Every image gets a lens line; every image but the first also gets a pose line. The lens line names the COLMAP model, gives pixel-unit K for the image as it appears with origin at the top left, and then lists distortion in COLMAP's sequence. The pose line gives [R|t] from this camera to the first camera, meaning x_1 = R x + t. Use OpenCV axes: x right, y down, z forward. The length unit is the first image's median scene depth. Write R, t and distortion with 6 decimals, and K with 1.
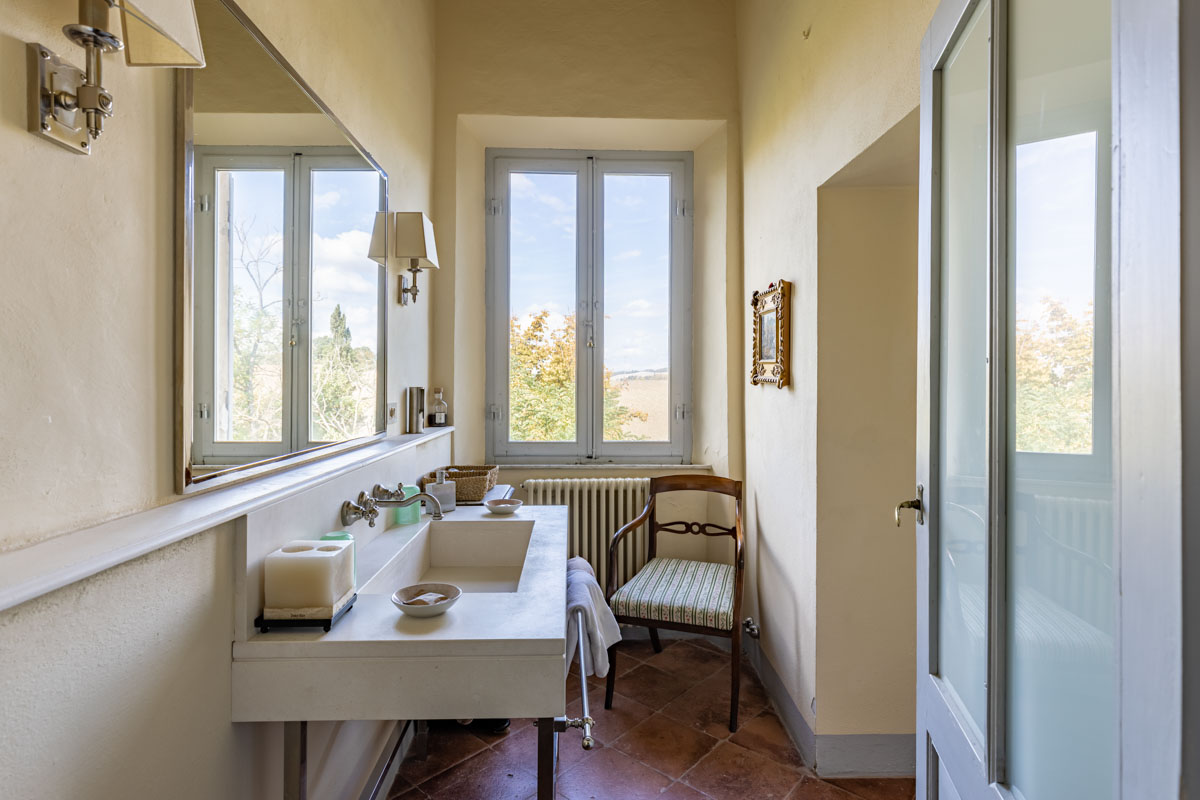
lens RADIAL K [[605.6, 0, 596.7], [0, 605.6, 389.9], [0, 0, 1]] dist [0.006371, 0.000713]
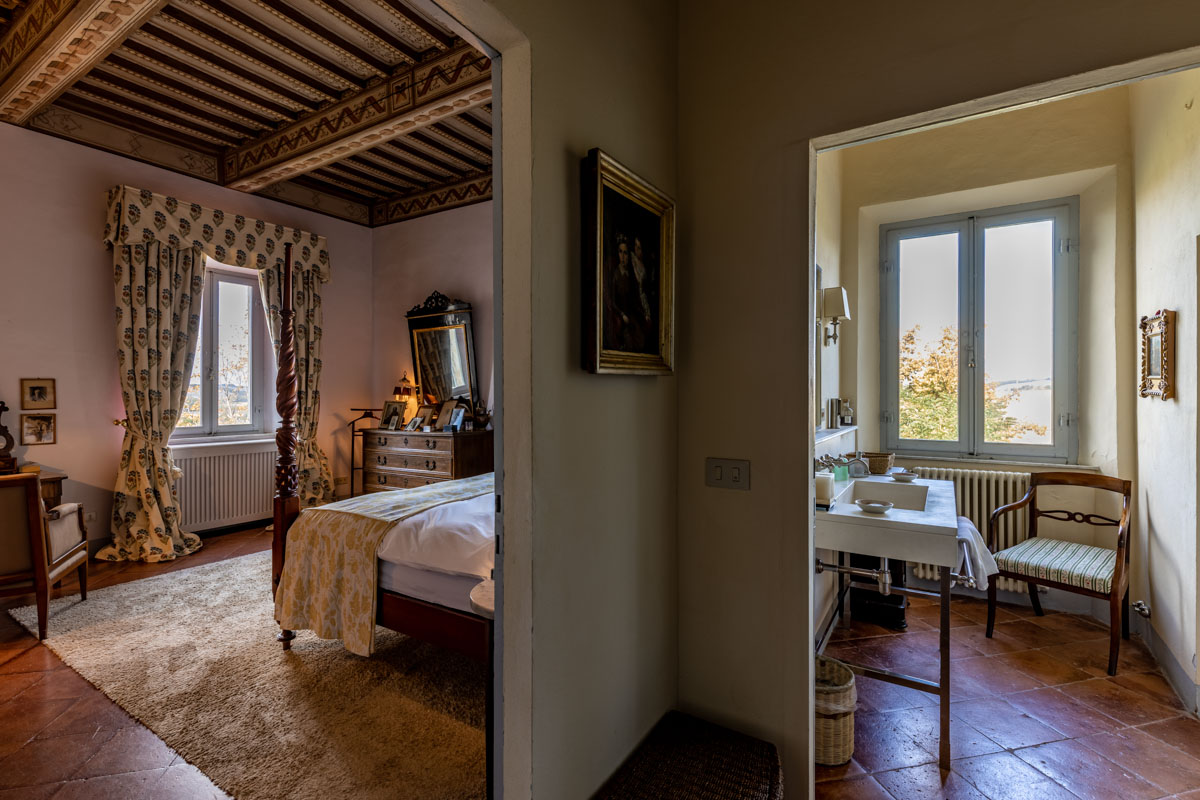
lens RADIAL K [[555.2, 0, 598.5], [0, 555.2, 393.7], [0, 0, 1]] dist [0.005777, -0.001368]
pose [[0.825488, -0.001995, -0.564416, 0.002161], [-0.004241, 0.999944, -0.009738, -0.000372], [0.564404, 0.010432, 0.825433, -0.454947]]
